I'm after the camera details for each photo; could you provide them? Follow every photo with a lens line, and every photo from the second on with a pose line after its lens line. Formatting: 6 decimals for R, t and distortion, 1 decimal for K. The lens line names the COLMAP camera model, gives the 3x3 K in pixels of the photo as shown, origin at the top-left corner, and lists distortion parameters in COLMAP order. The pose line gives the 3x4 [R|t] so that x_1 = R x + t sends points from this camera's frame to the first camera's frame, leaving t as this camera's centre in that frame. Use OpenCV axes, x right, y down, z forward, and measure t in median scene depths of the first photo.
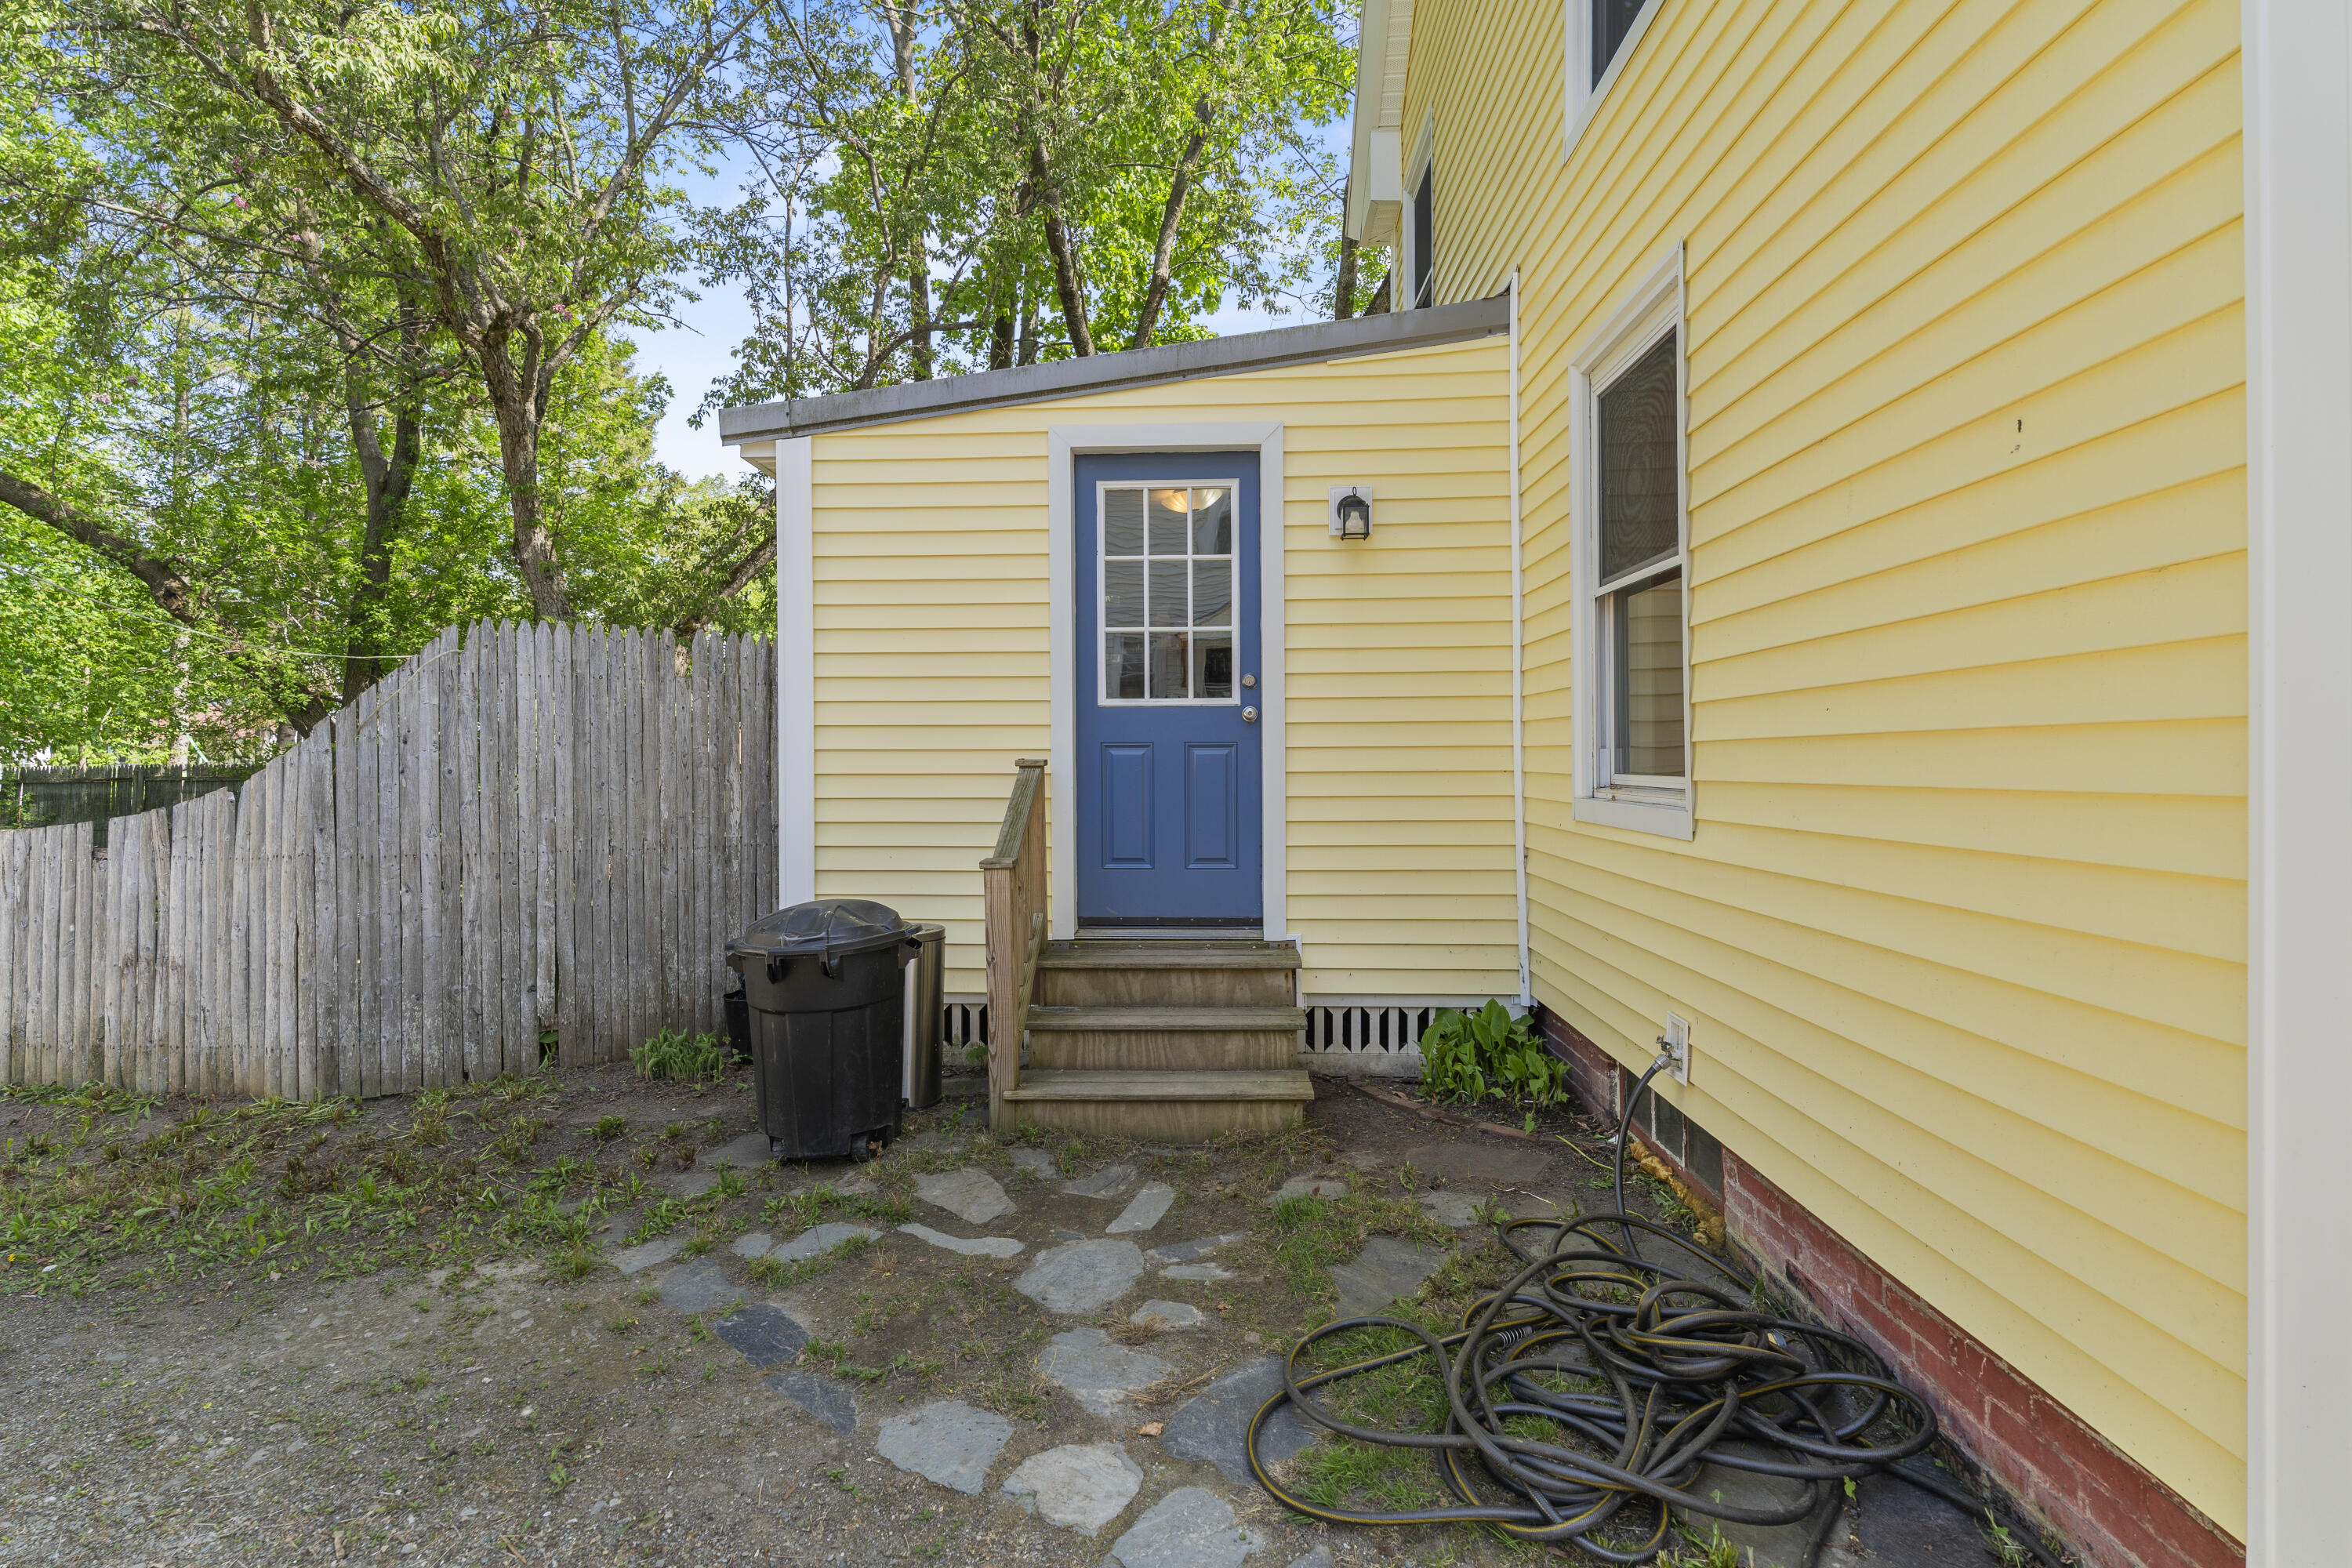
lens RADIAL K [[1060.8, 0, 1167.9], [0, 1060.8, 745.8], [0, 0, 1]] dist [0.000526, -0.000005]
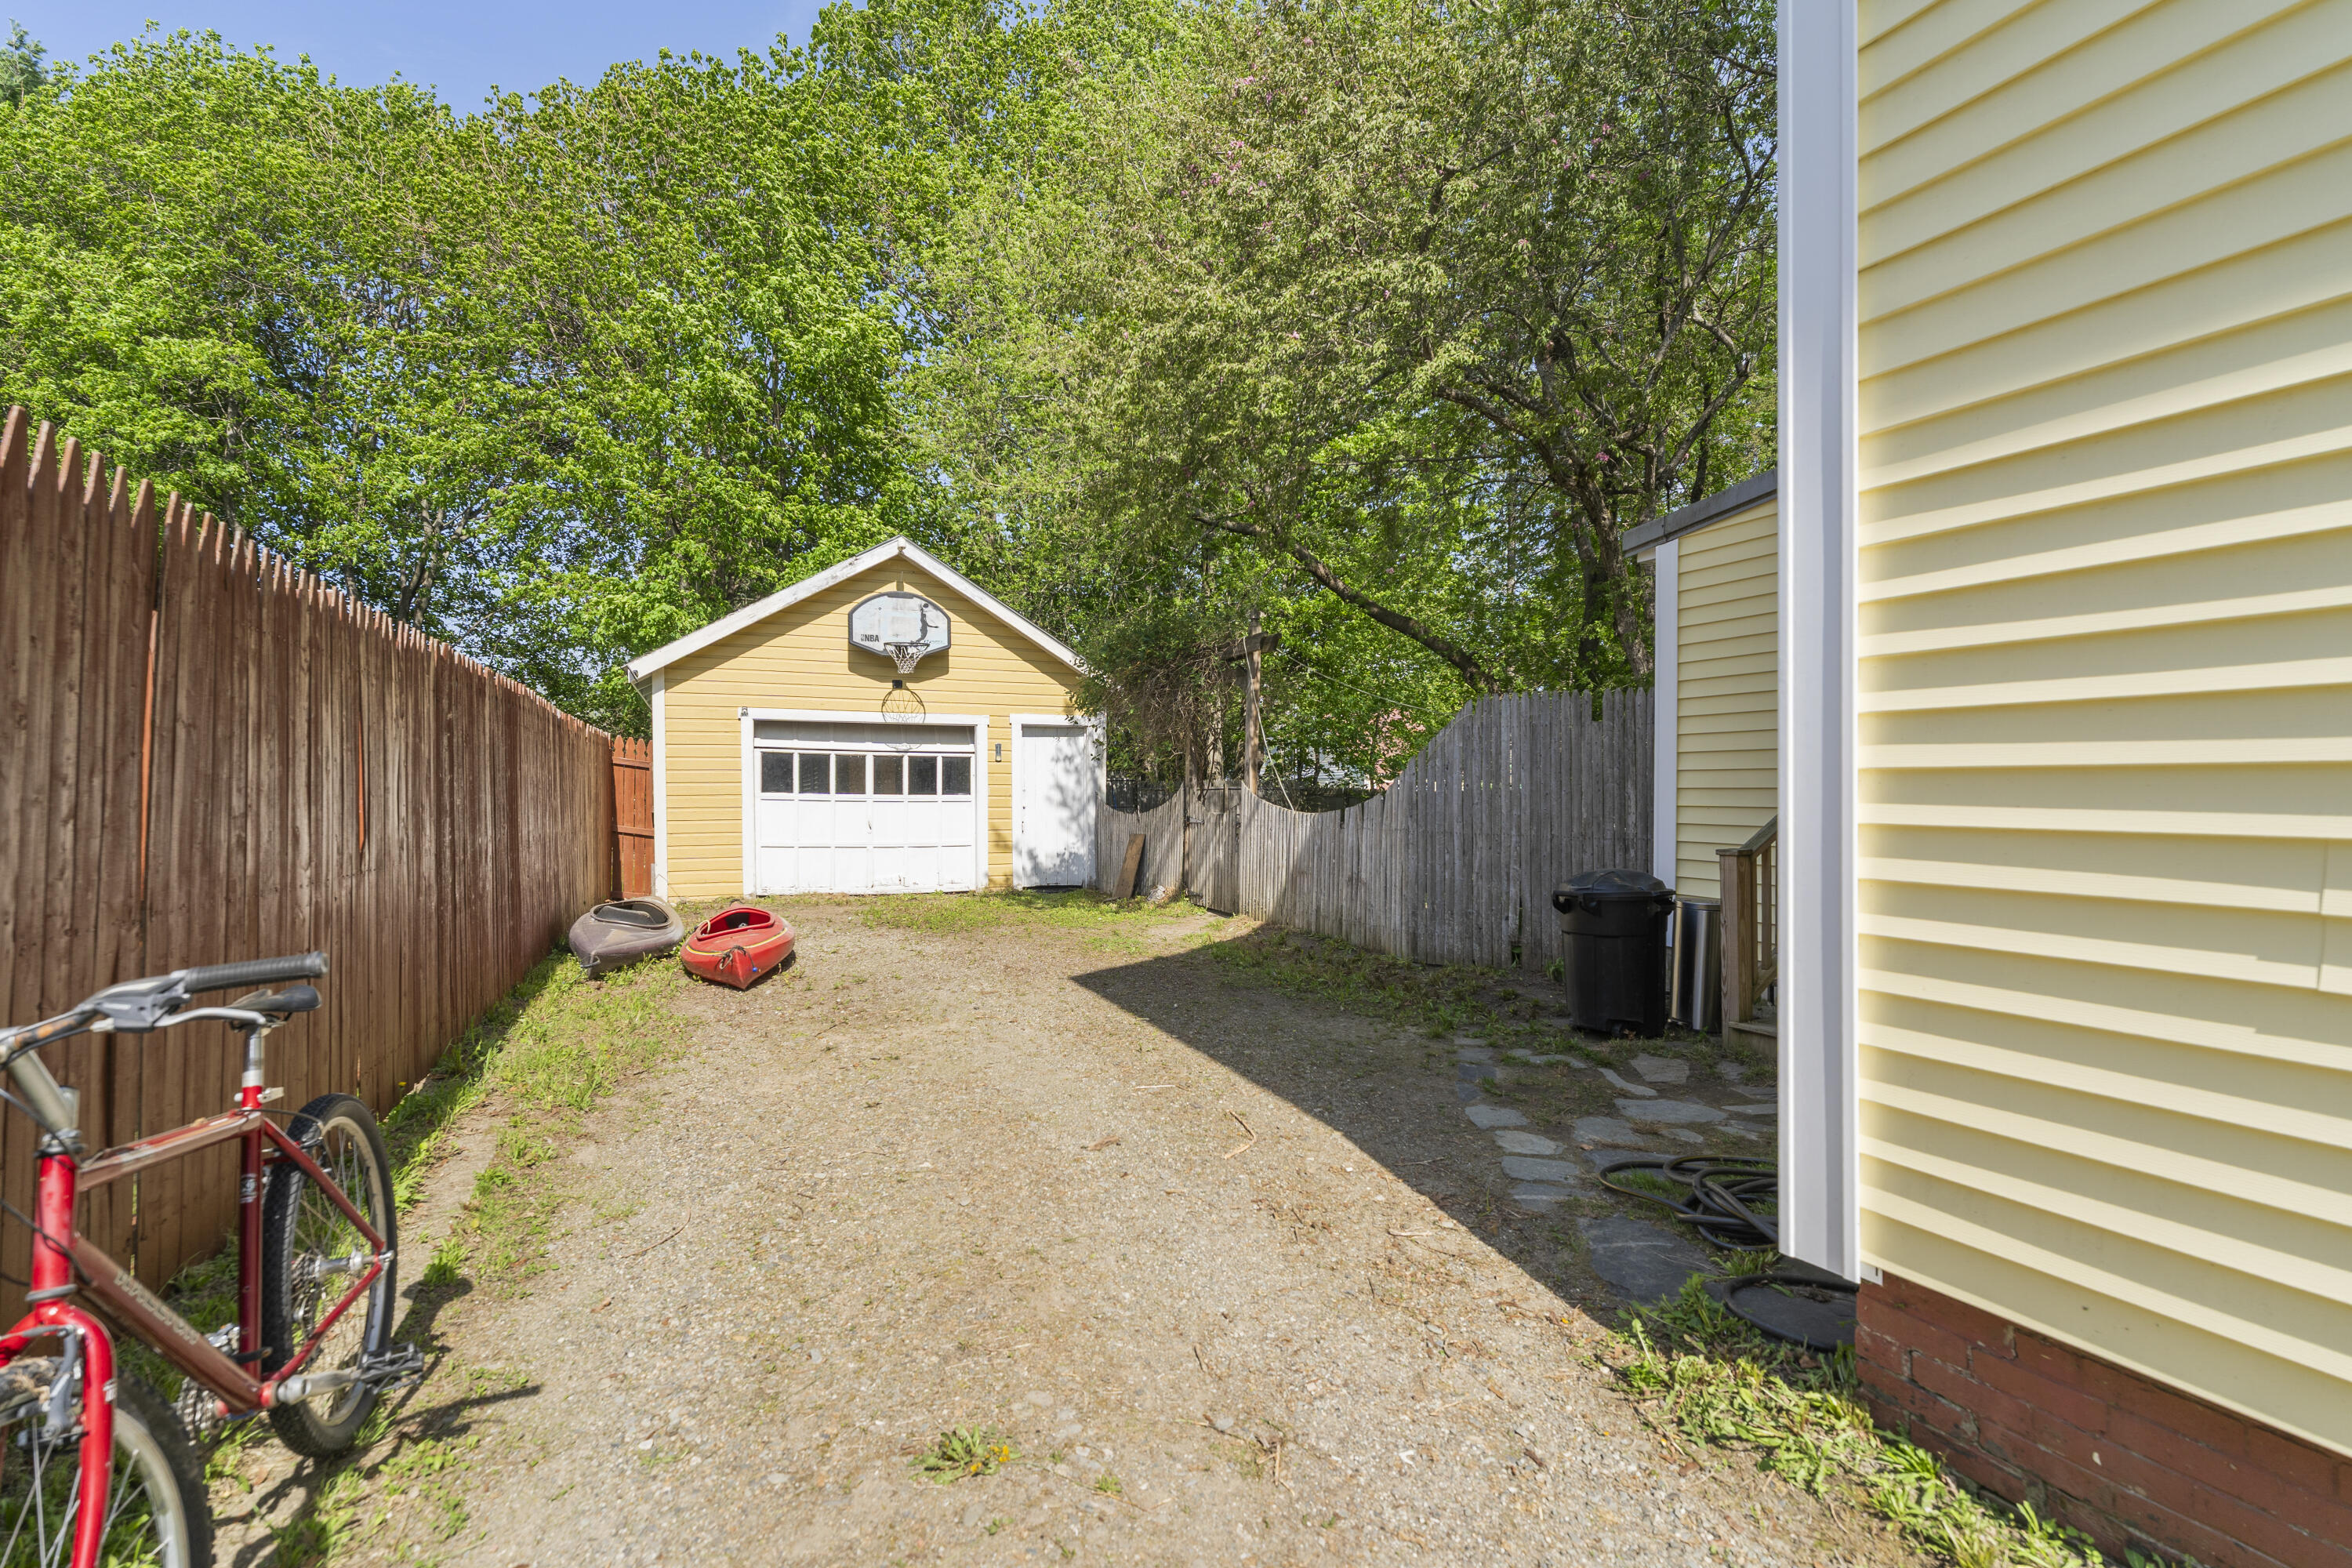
lens RADIAL K [[1148.8, 0, 1176.0], [0, 1148.8, 784.0], [0, 0, 1]] dist [-0.001826, -0.000219]
pose [[0.449749, -0.004068, -0.893146, 0.951224], [0.007457, 0.999972, -0.000800, 0.023965], [0.893124, -0.006300, 0.449767, -0.321534]]
